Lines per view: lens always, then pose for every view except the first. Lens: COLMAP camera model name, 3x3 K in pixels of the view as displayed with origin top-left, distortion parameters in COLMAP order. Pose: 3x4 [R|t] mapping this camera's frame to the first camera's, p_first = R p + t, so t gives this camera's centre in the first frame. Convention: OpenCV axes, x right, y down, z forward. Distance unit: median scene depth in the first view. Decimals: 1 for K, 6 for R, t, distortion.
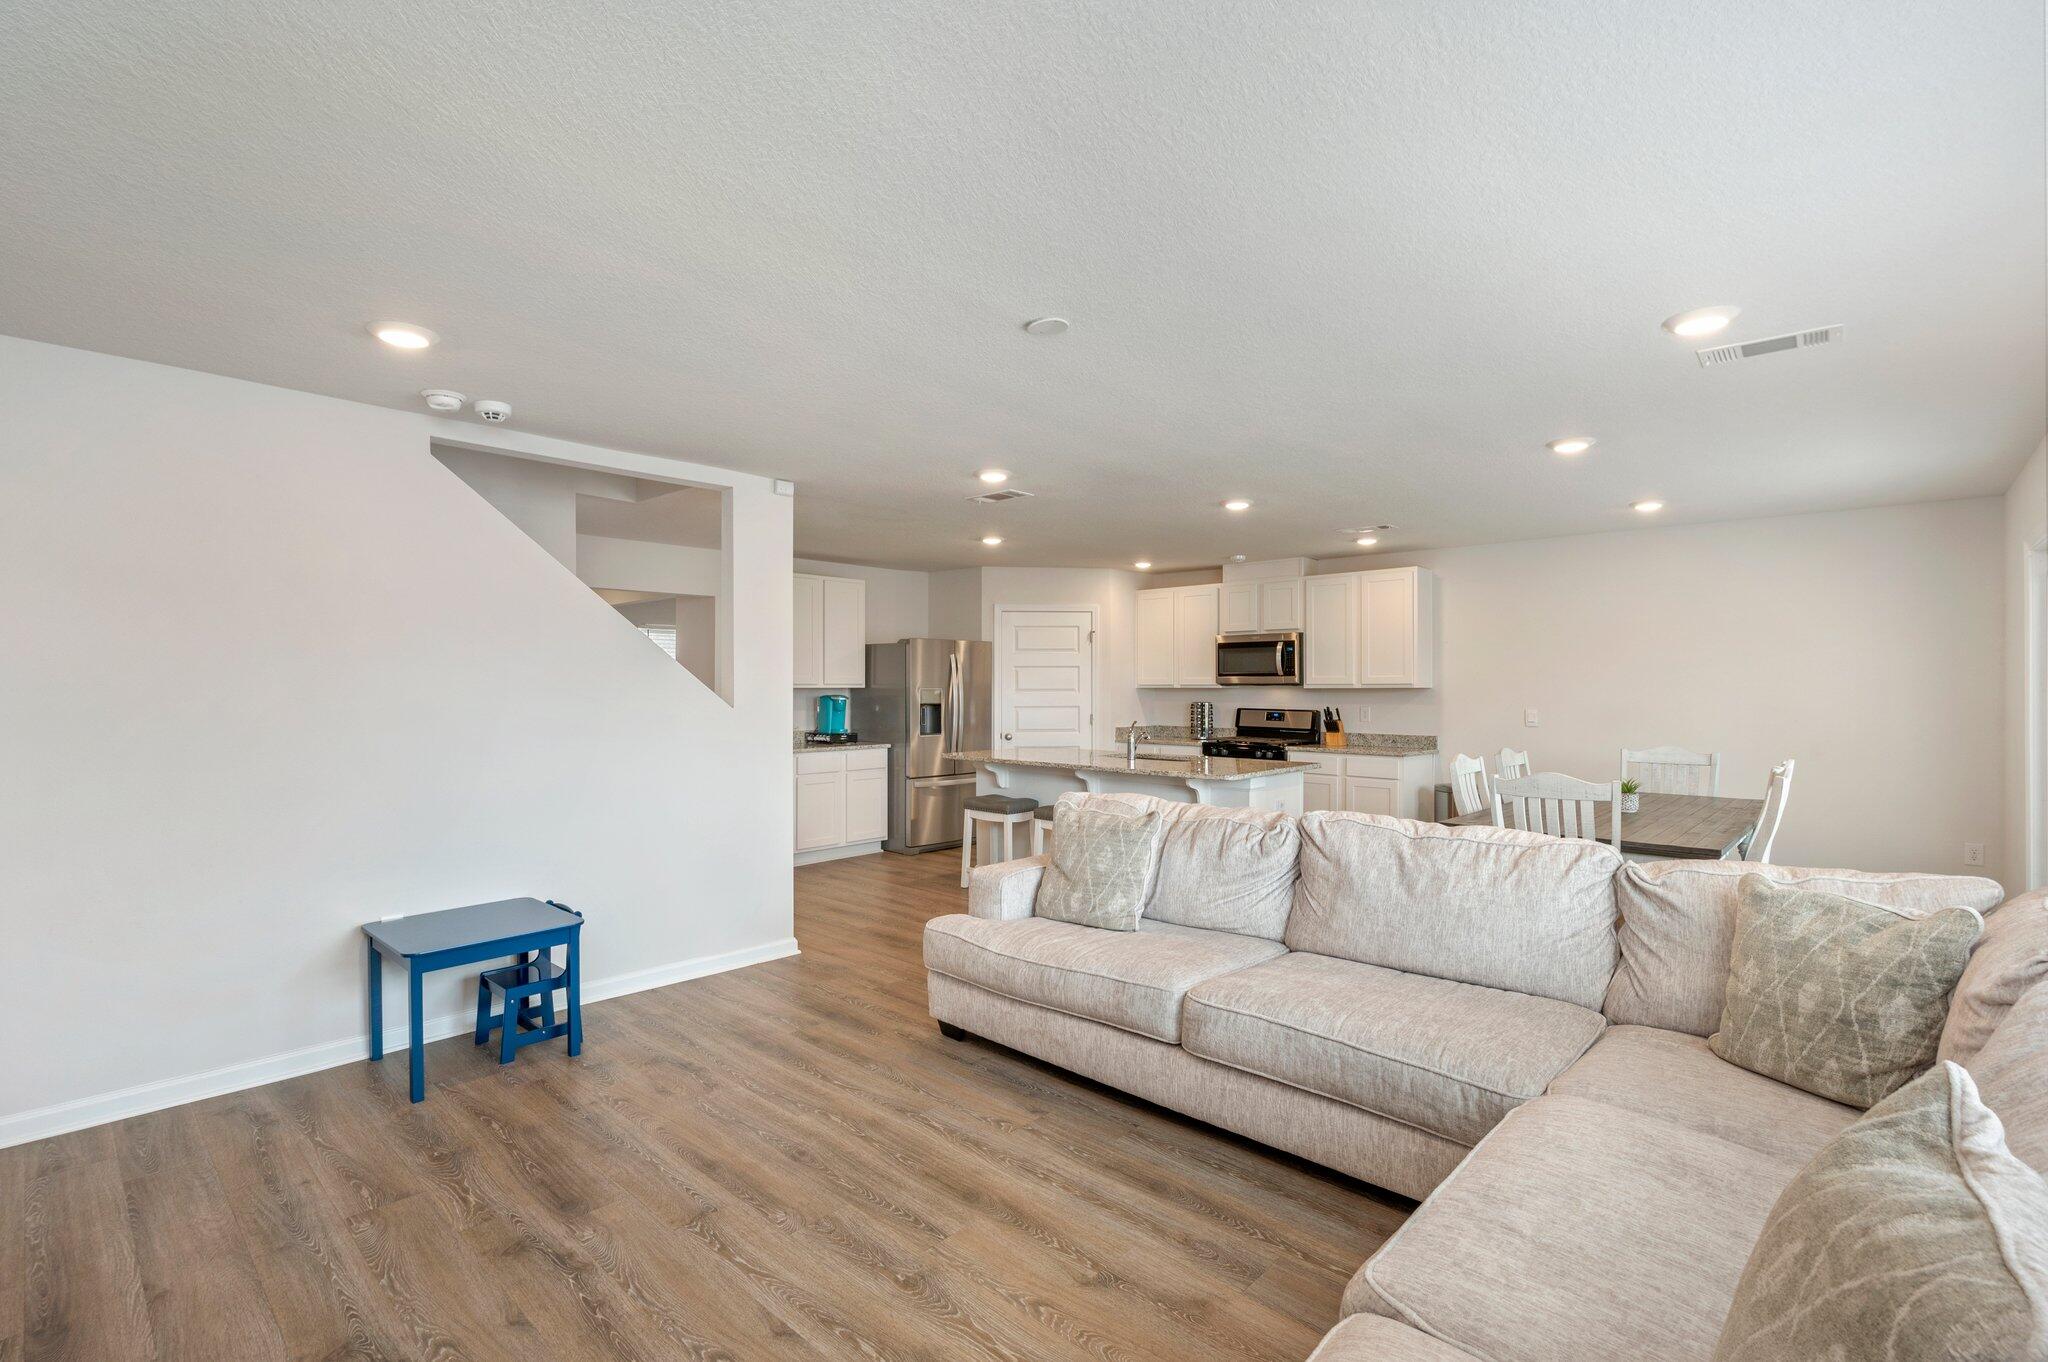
lens RADIAL K [[960.7, 0, 1009.1], [0, 960.7, 686.3], [0, 0, 1]] dist [-0.002784, 0.000872]
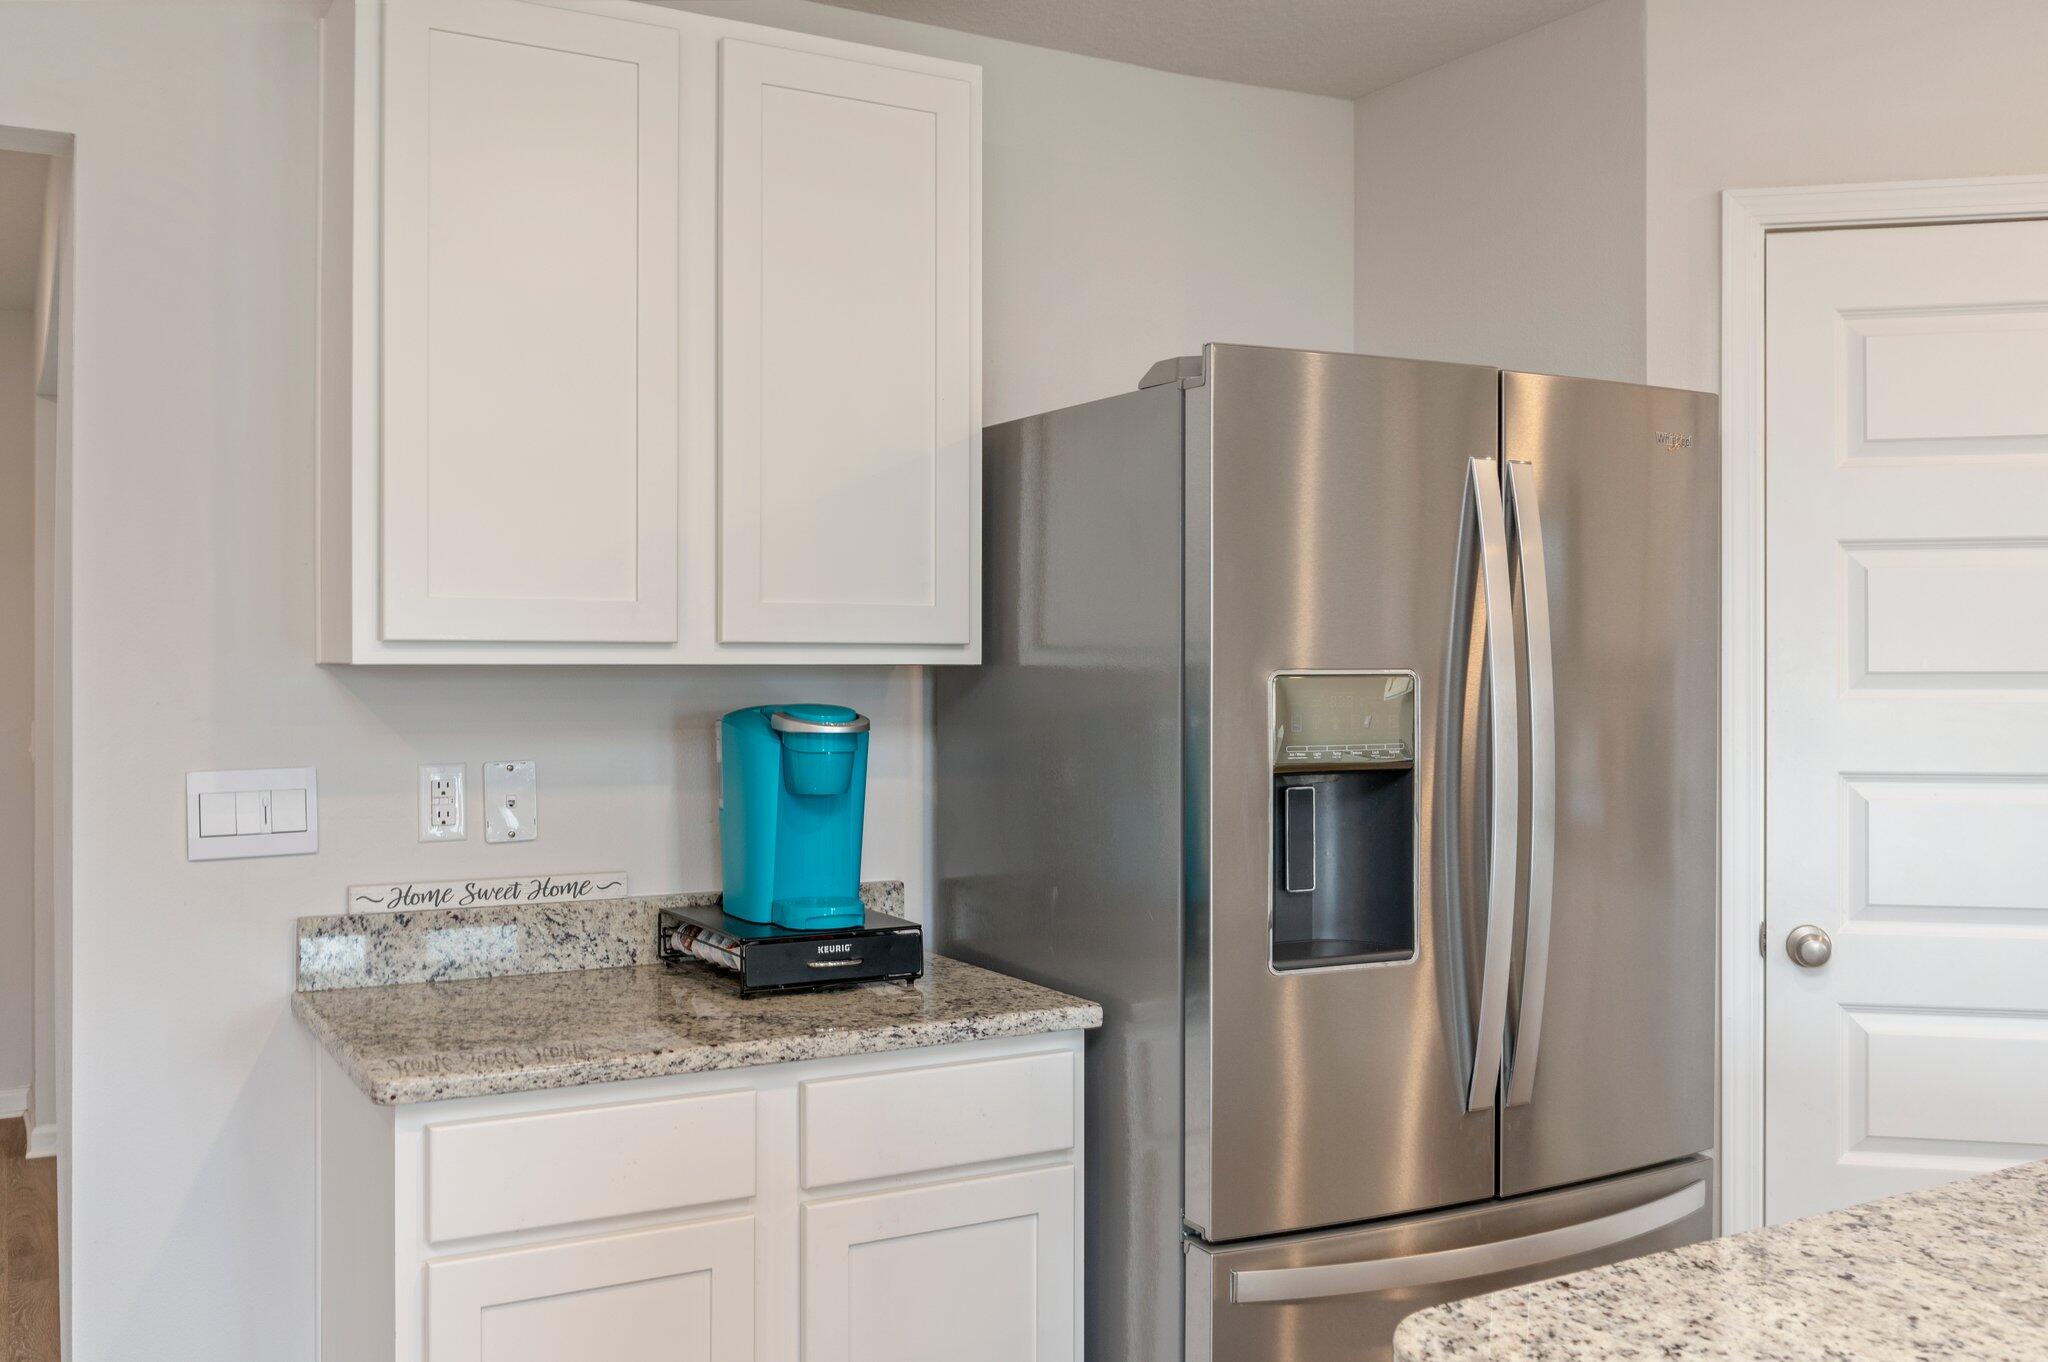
lens RADIAL K [[1791.5, 0, 1071.9], [0, 1791.5, 661.5], [0, 0, 1]] dist [-0.036918, 0.000304]
pose [[0.963475, -0.000492, -0.267800, -0.047202], [-0.000169, 0.999997, -0.002444, 0.001795], [0.267800, 0.002400, 0.963472, 0.721755]]
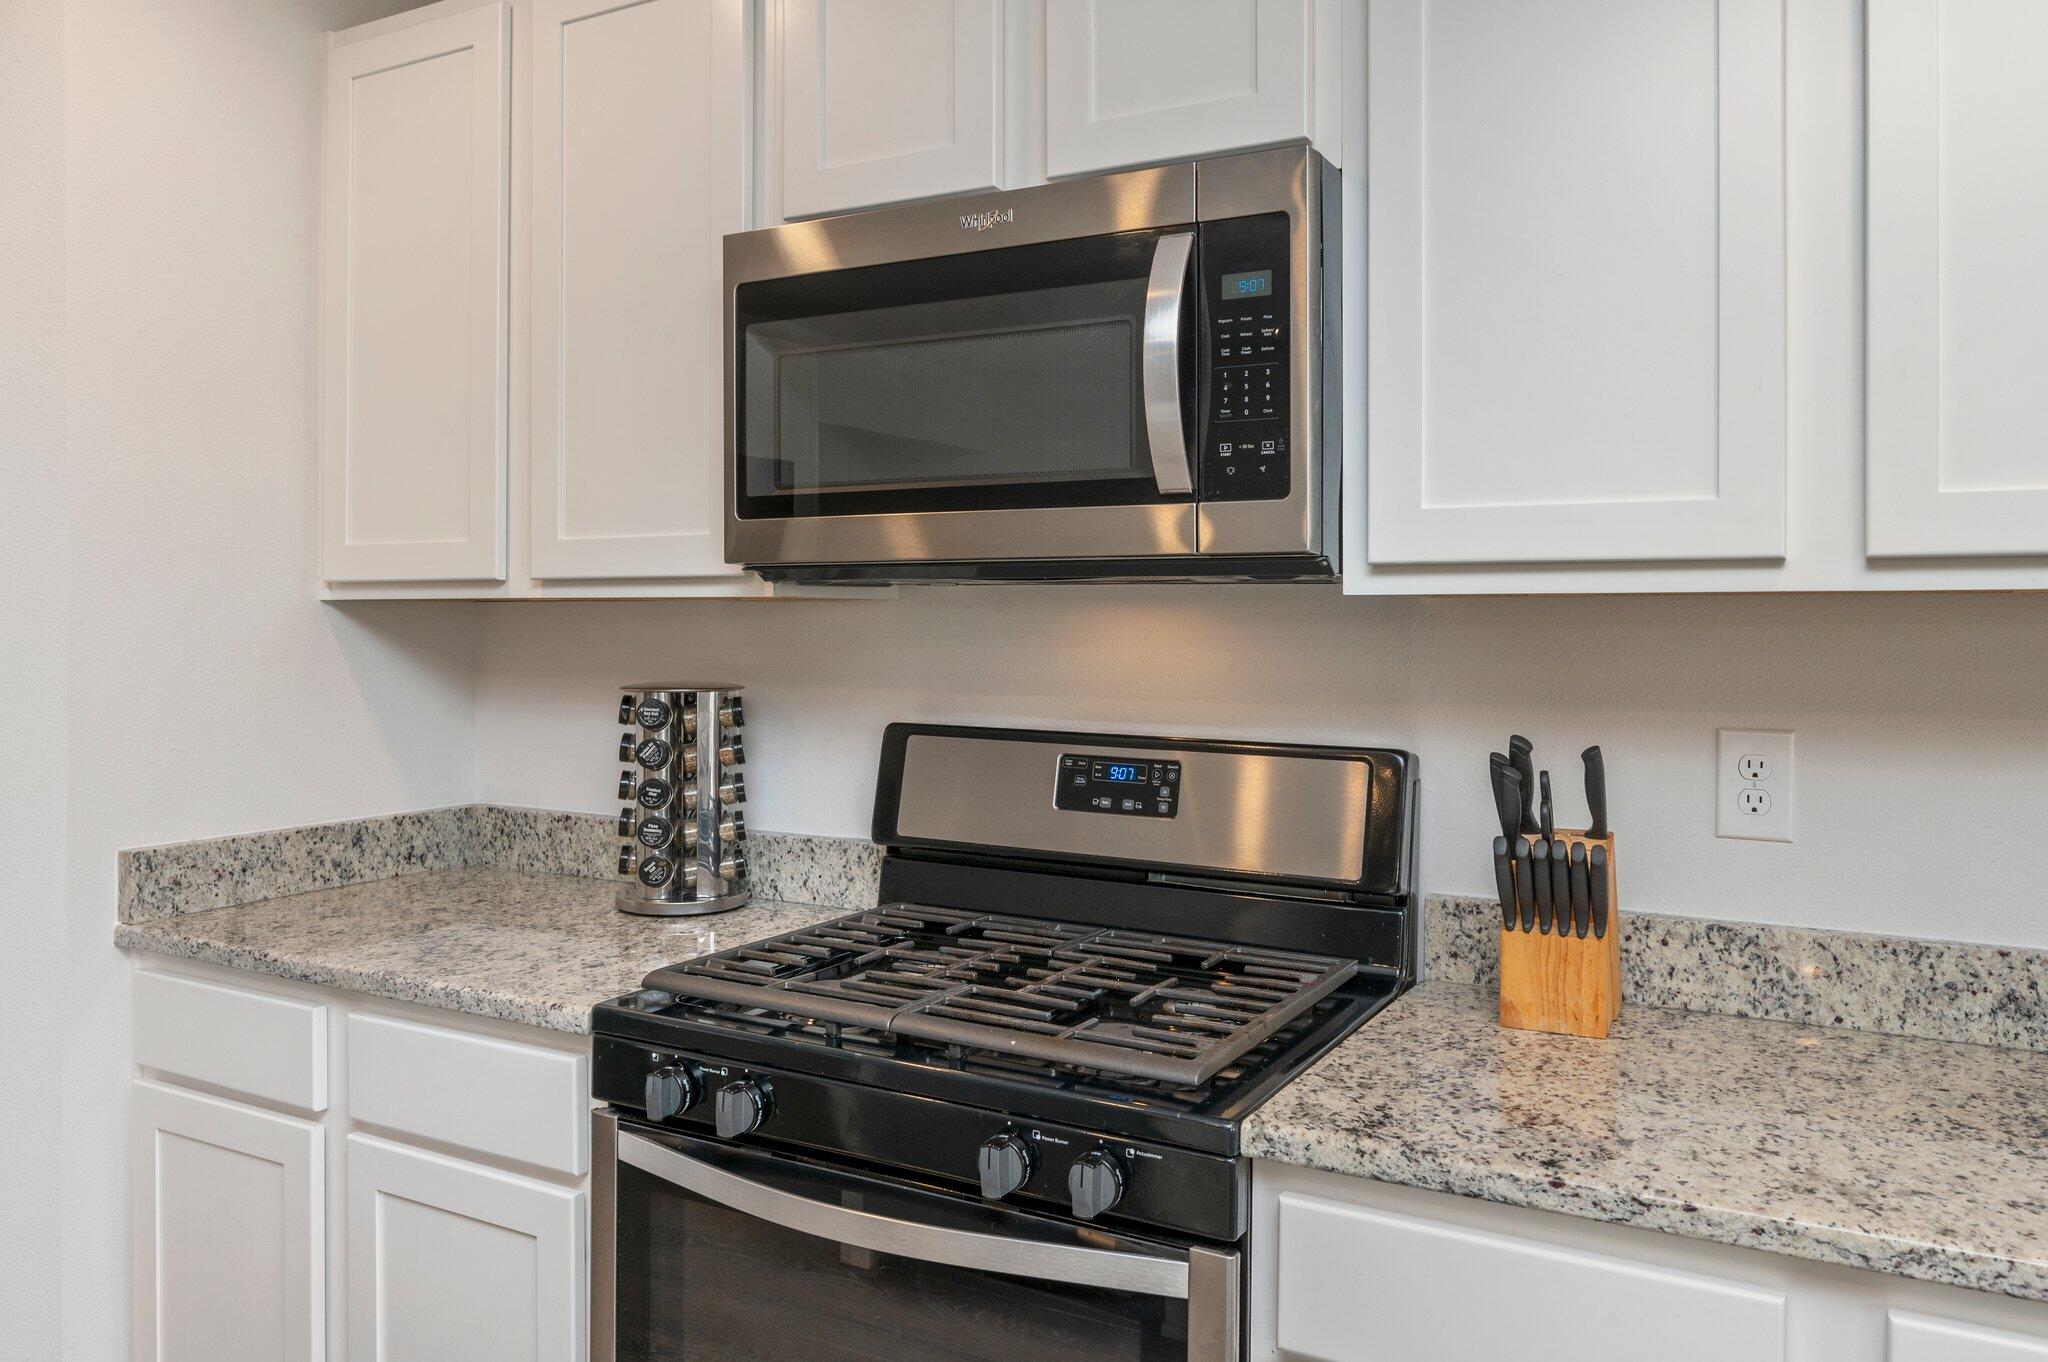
lens RADIAL K [[1423.7, 0, 1029.2], [0, 1423.7, 617.6], [0, 0, 1]] dist [-0.020068, 0.005162]
pose [[0.968333, 0.001541, 0.249657, 0.218225], [-0.002337, 0.999993, 0.002892, 0.004483], [-0.249651, -0.003384, 0.968330, 0.827174]]
